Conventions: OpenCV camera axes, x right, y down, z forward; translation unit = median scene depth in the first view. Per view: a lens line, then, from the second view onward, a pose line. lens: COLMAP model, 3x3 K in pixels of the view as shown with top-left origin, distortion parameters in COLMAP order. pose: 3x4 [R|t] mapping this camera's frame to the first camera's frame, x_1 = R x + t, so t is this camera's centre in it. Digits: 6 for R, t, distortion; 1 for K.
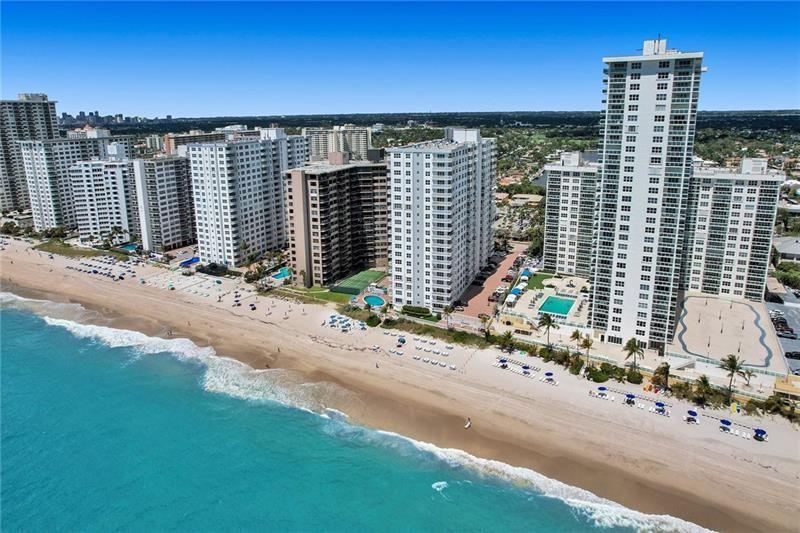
lens RADIAL K [[517.8, 0, 403.3], [0, 517.8, 220.8], [0, 0, 1]] dist [-0.037839, 0.002652]
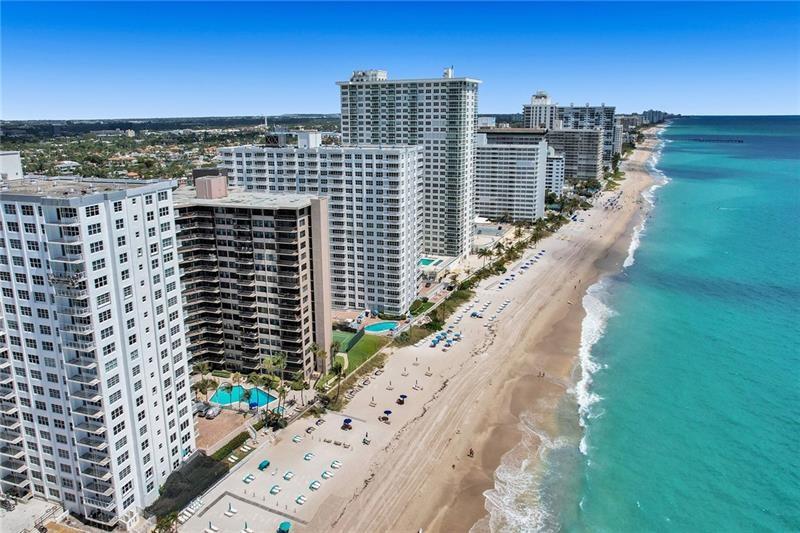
lens RADIAL K [[543.6, 0, 401.0], [0, 543.6, 218.8], [0, 0, 1]] dist [-0.031696, 0.001710]
pose [[-0.078408, -0.180099, 0.980519, -0.991411], [0.210332, 0.958418, 0.192859, -0.203597], [-0.974481, 0.221356, -0.037267, 1.030706]]
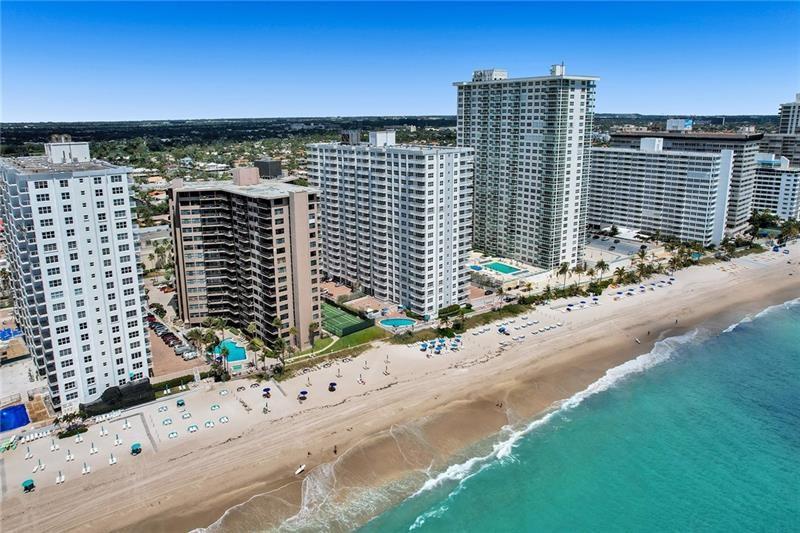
lens RADIAL K [[534.4, 0, 399.2], [0, 534.4, 216.2], [0, 0, 1]] dist [-0.055037, 0.049191]
pose [[0.439723, -0.163423, 0.883140, -0.903065], [0.185210, 0.978671, 0.088883, -0.115033], [-0.878829, 0.124482, 0.460612, 0.587530]]
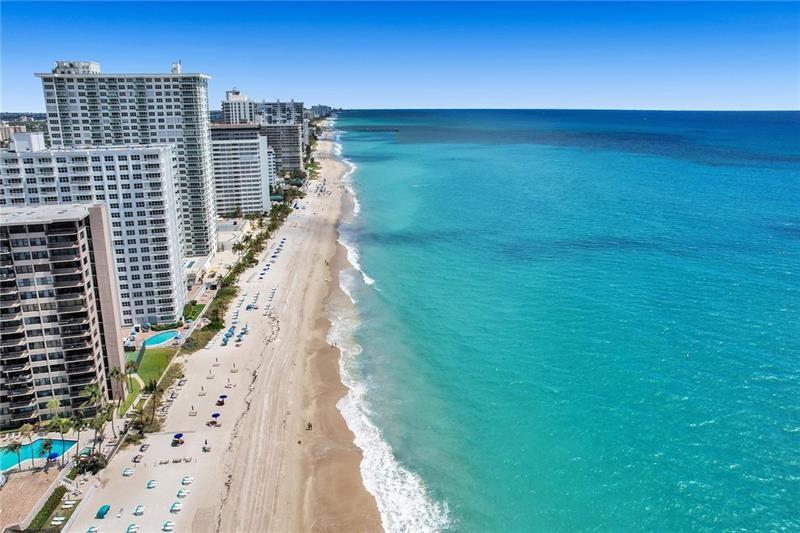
lens RADIAL K [[534.4, 0, 399.2], [0, 534.4, 216.2], [0, 0, 1]] dist [-0.055037, 0.049191]
pose [[-0.611899, -0.145079, 0.777516, -0.974994], [0.174983, 0.933843, 0.311958, -0.236323], [-0.771337, 0.326939, -0.546031, 1.181074]]
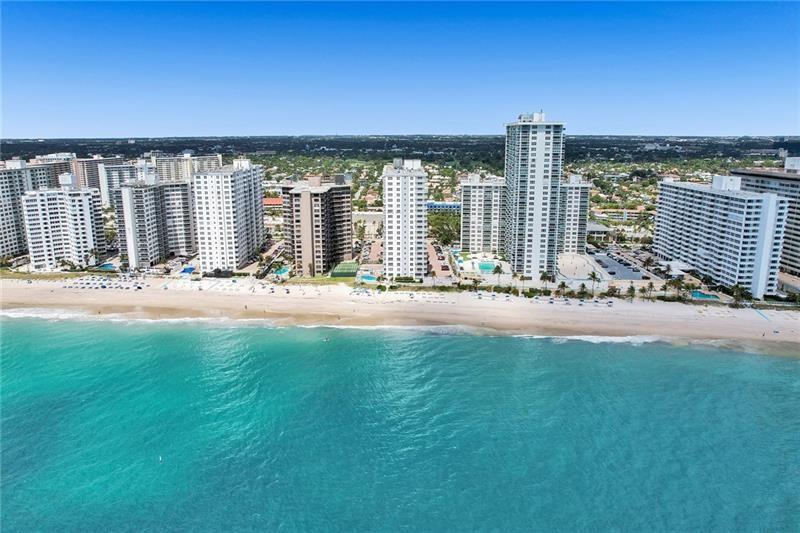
lens RADIAL K [[511.2, 0, 401.7], [0, 511.2, 224.0], [0, 0, 1]] dist [-0.024843, 0.000863]
pose [[0.918572, -0.057357, 0.391070, -0.562382], [0.071970, 0.997146, -0.022802, 0.044776], [-0.388646, 0.049091, 0.920078, -0.388853]]
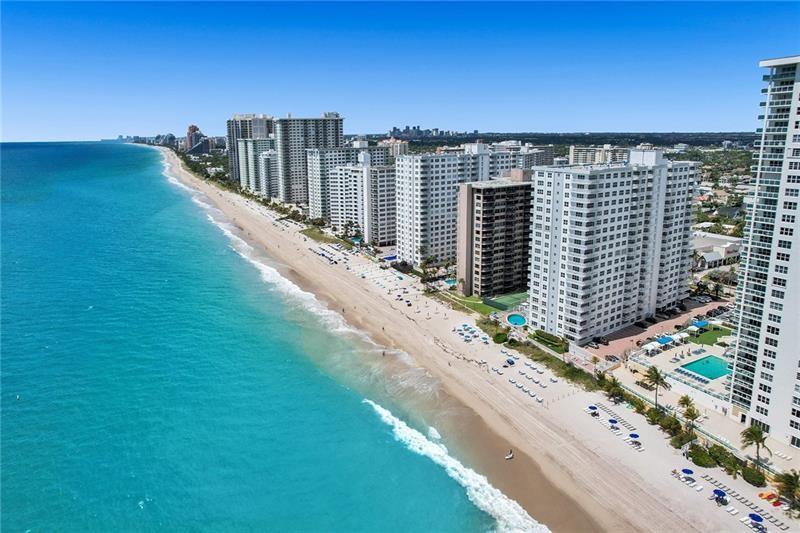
lens RADIAL K [[518.1, 0, 397.7], [0, 518.1, 227.9], [0, 0, 1]] dist [-0.058008, 0.044087]
pose [[0.837868, 0.106089, -0.535465, 0.281087], [-0.114847, 0.993236, 0.017080, -0.011049], [0.533655, 0.047186, 0.844385, 0.043889]]
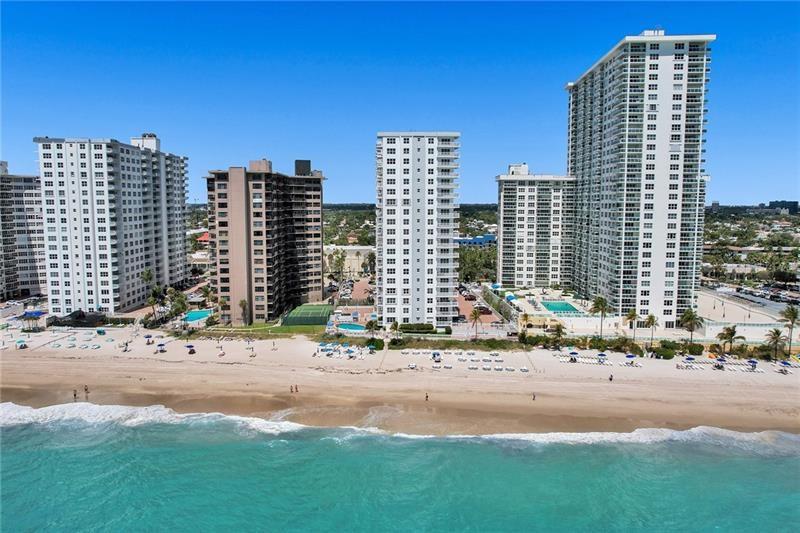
lens RADIAL K [[516.6, 0, 400.1], [0, 516.6, 249.8], [0, 0, 1]] dist [-0.055468, 0.039003]
pose [[0.903282, -0.020957, 0.428536, -0.349056], [0.073185, 0.991694, -0.105765, 0.134201], [-0.422760, 0.126898, 0.897313, 0.259017]]
